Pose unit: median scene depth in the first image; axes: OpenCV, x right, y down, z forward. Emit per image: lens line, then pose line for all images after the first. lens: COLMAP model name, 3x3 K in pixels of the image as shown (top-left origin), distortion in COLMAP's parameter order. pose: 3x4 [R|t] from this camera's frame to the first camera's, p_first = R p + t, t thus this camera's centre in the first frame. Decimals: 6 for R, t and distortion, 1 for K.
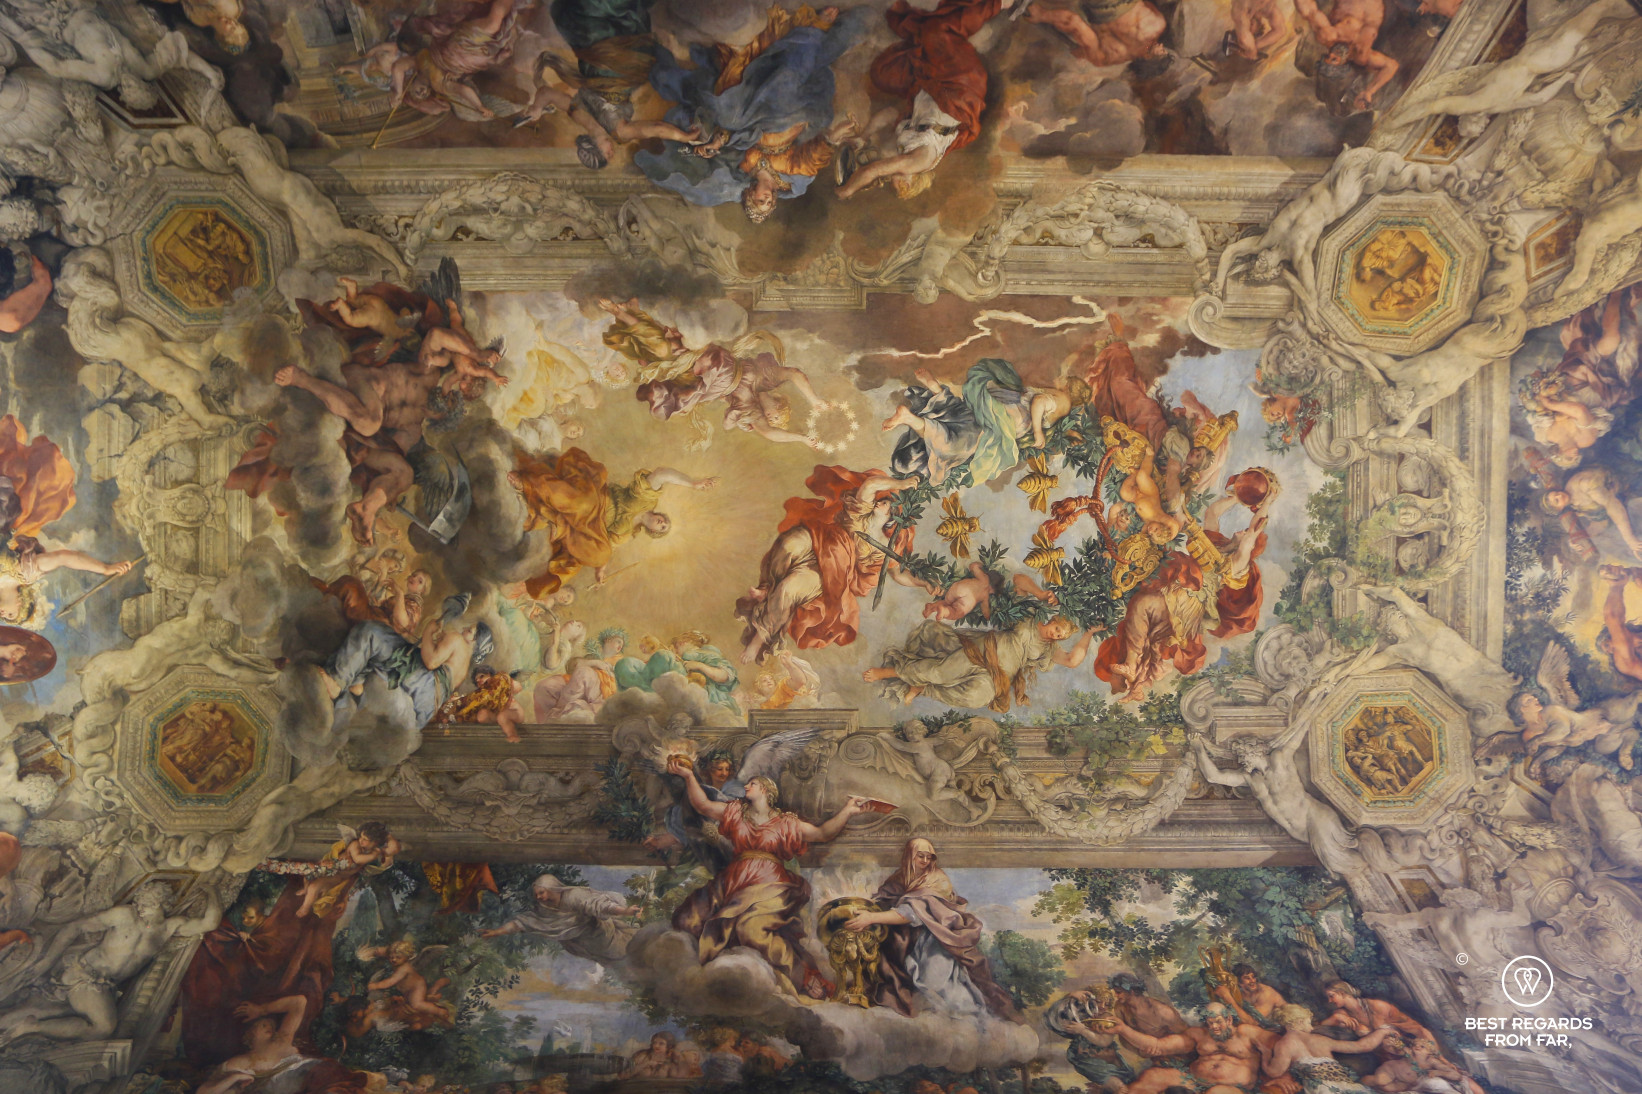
lens RADIAL K [[1319.8, 0, 821.0], [0, 1319.8, 547.0], [0, 0, 1]] dist [-0.091990, 0.076996]
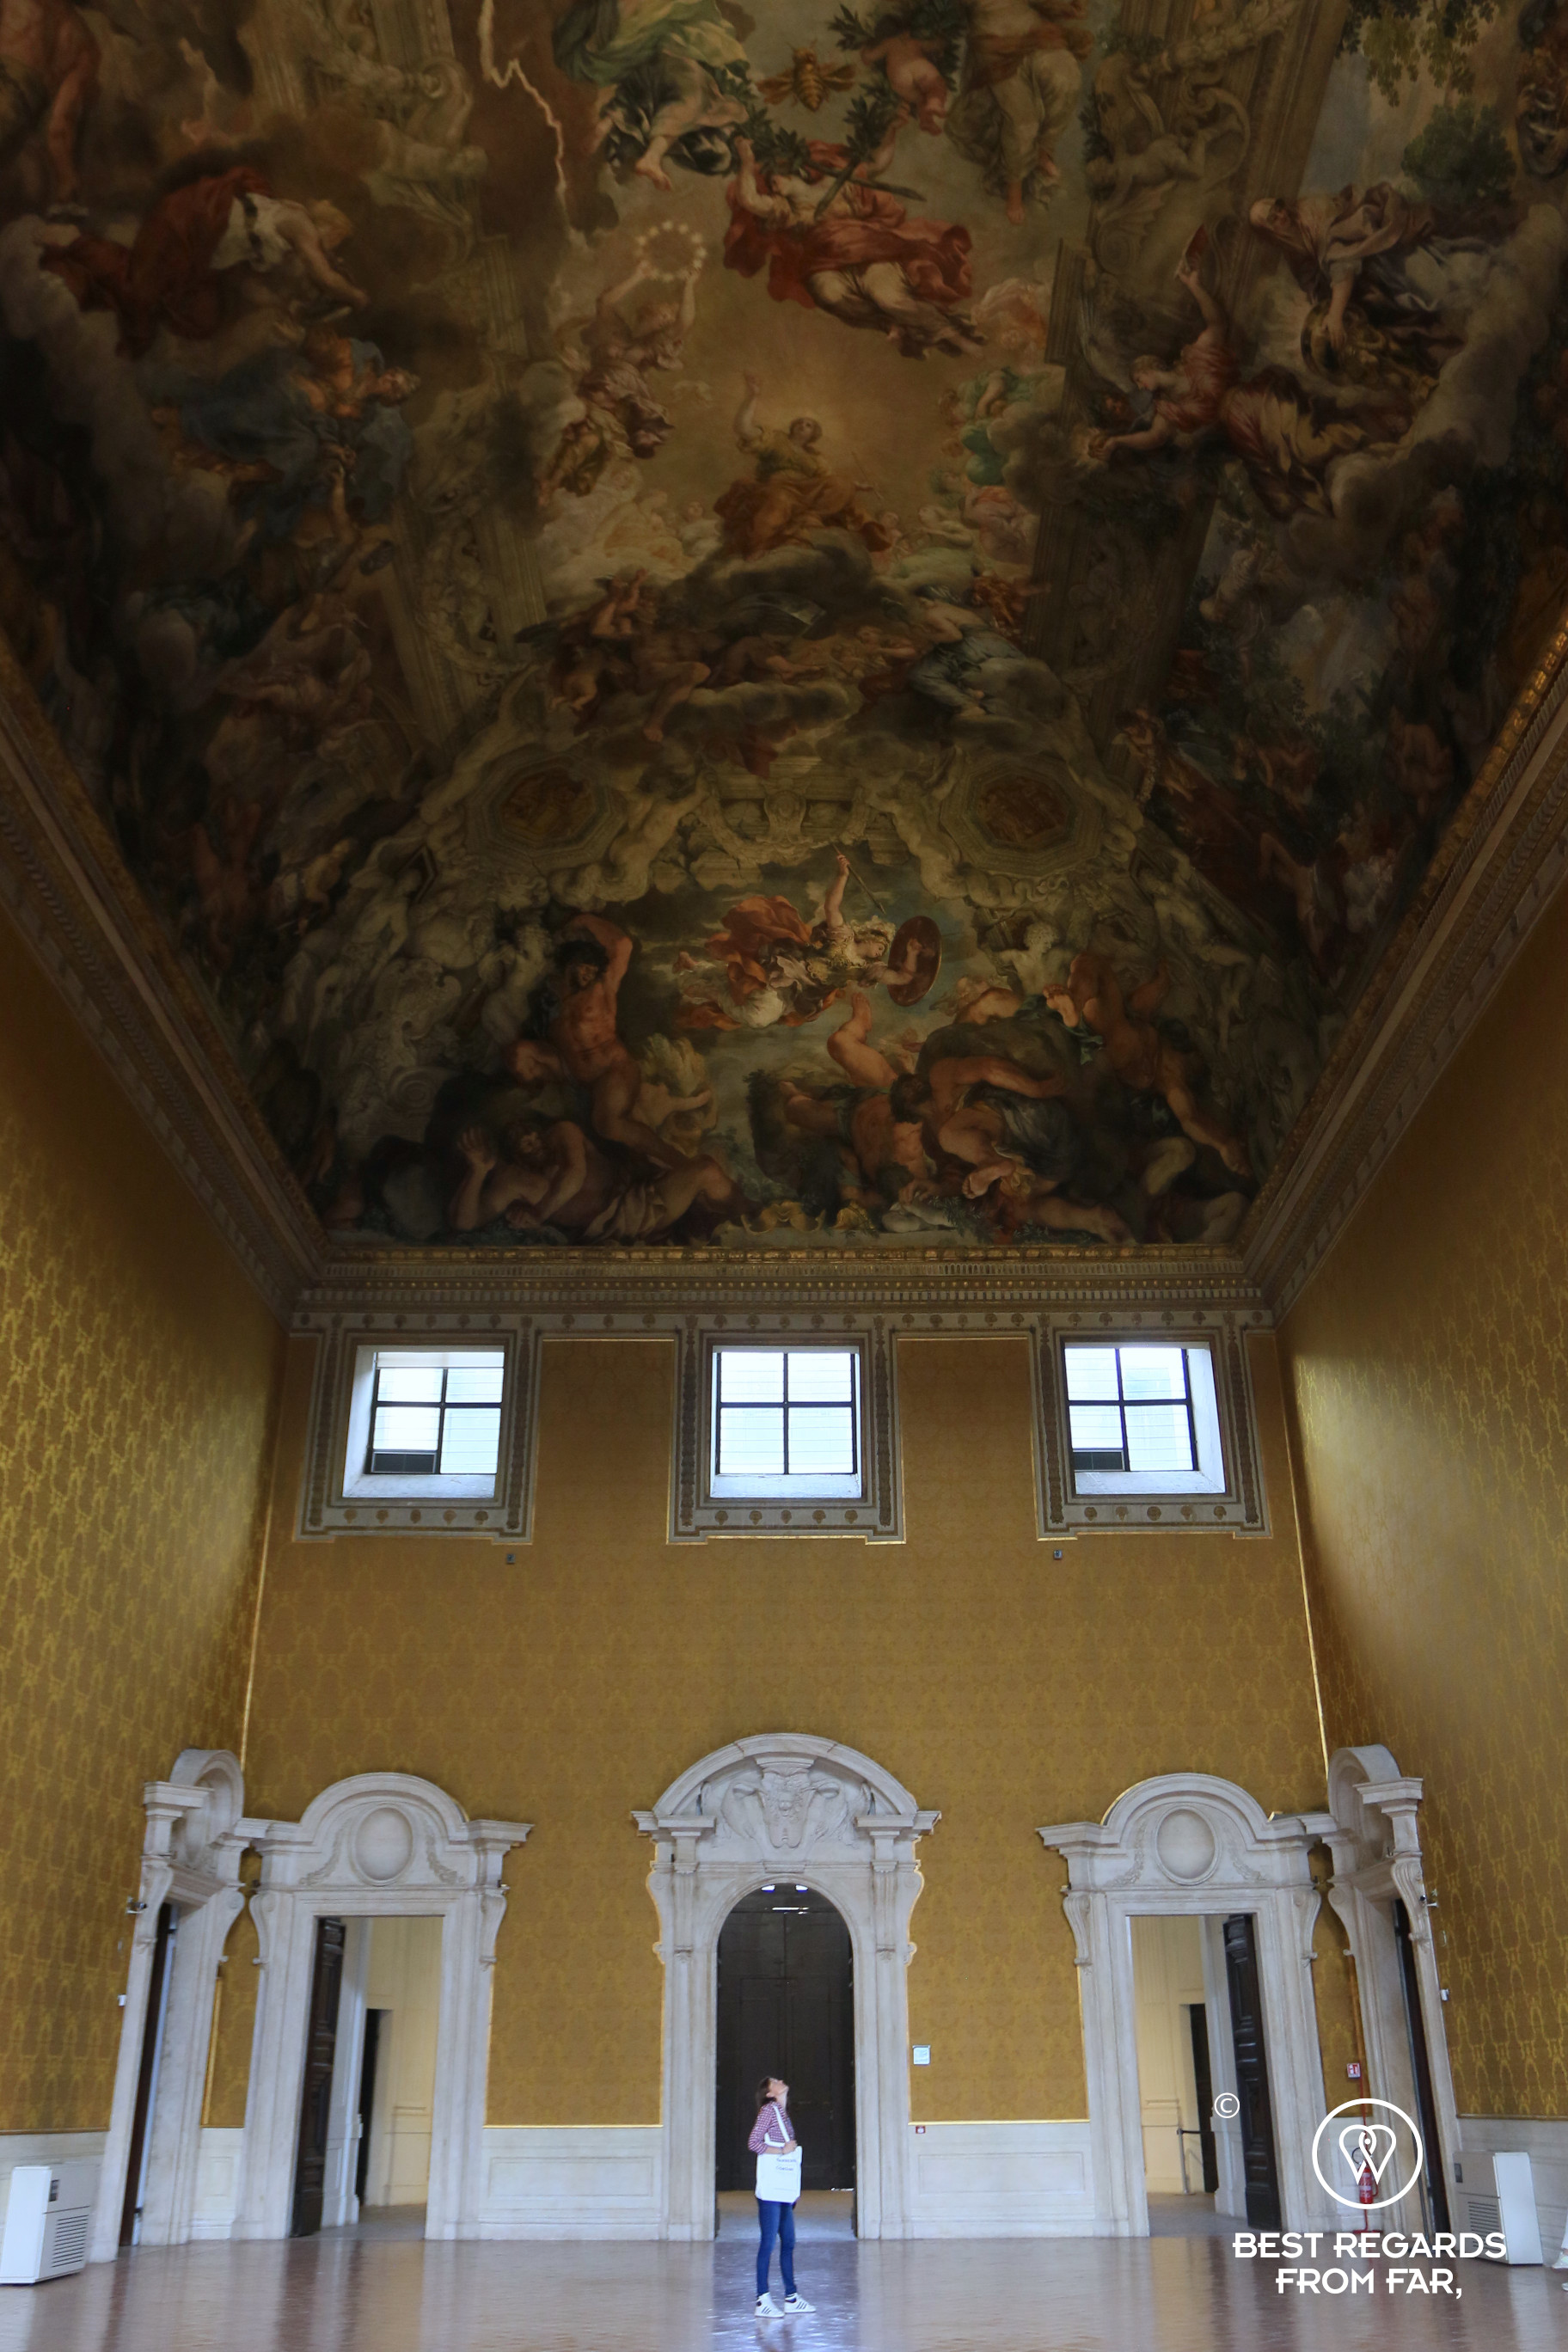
lens RADIAL K [[1982.3, 0, 771.6], [0, 1982.3, 1176.4], [0, 0, 1]] dist [0.002404, 0.004575]
pose [[-0.016345, -0.415658, -0.909374, 0.813523], [0.998295, 0.044184, -0.038138, 0.030038], [0.056032, -0.908447, 0.414227, 0.080248]]
